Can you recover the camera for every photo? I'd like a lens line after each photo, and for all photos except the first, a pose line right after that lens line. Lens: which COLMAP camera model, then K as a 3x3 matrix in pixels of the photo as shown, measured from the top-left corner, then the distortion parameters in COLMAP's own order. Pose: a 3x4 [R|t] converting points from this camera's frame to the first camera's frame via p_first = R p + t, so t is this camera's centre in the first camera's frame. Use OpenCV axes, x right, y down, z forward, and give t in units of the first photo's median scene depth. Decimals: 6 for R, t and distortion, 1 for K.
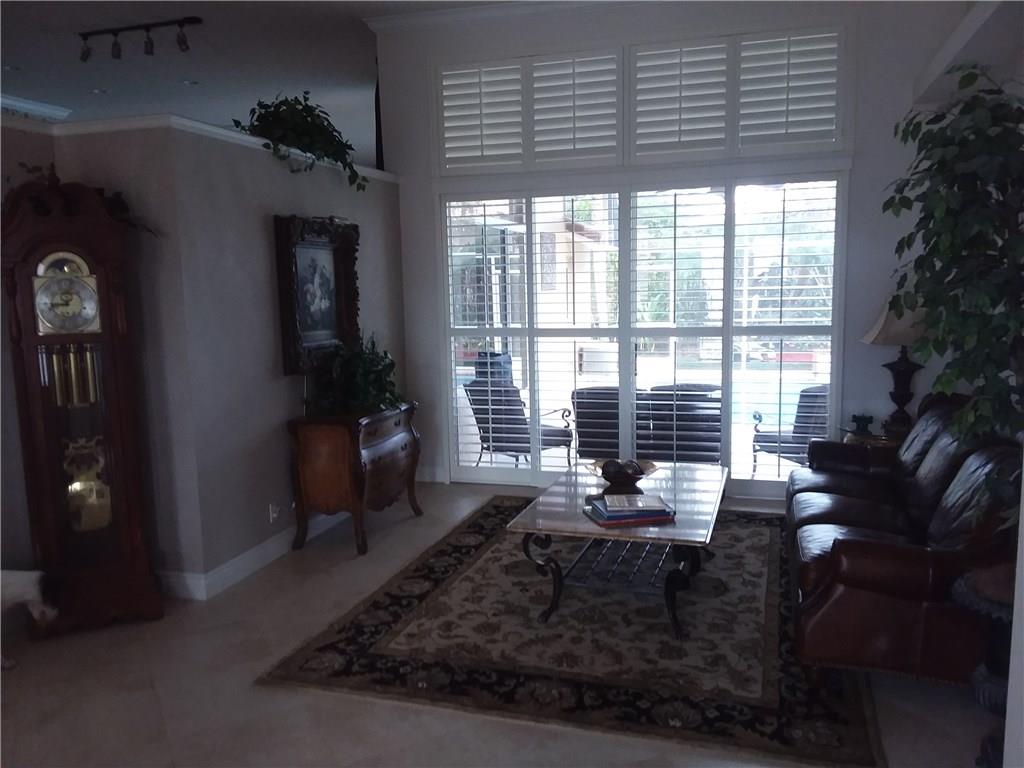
lens RADIAL K [[843.9, 0, 516.2], [0, 843.9, 385.3], [0, 0, 1]] dist [0.089076, -0.048620]
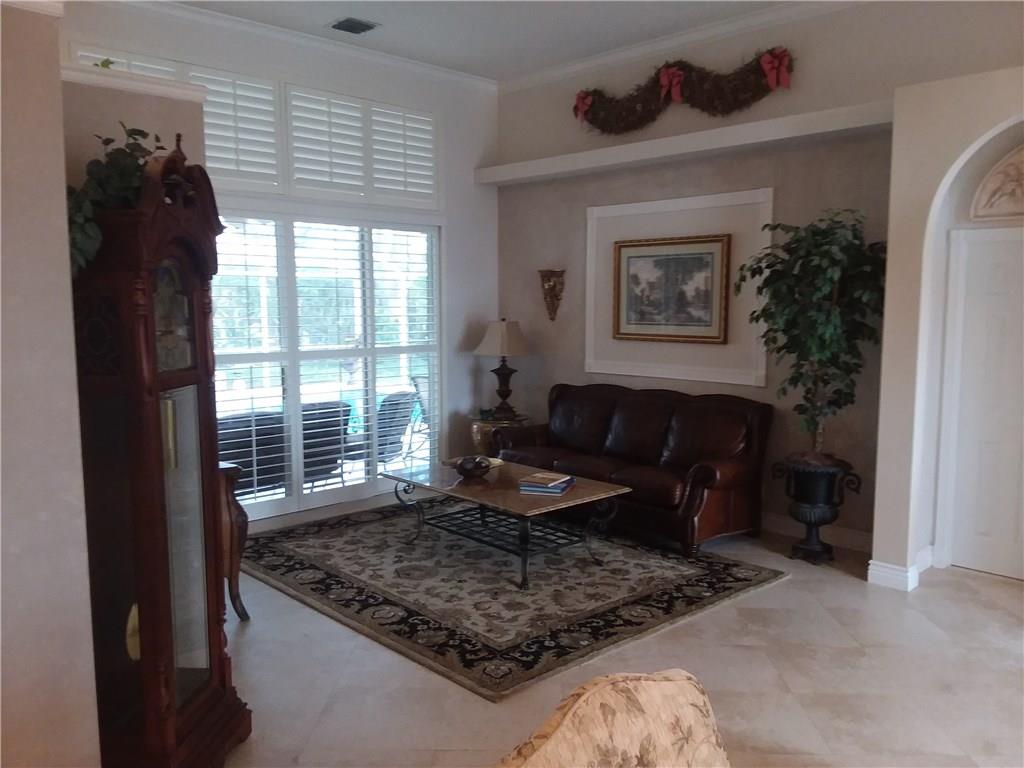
lens RADIAL K [[843.9, 0, 519.2], [0, 843.9, 384.2], [0, 0, 1]] dist [0.089076, -0.048620]
pose [[0.479850, -0.067123, 0.874779, -1.004832], [0.100044, 0.994752, 0.021451, -0.037120], [-0.871628, 0.077223, 0.484047, 0.408079]]
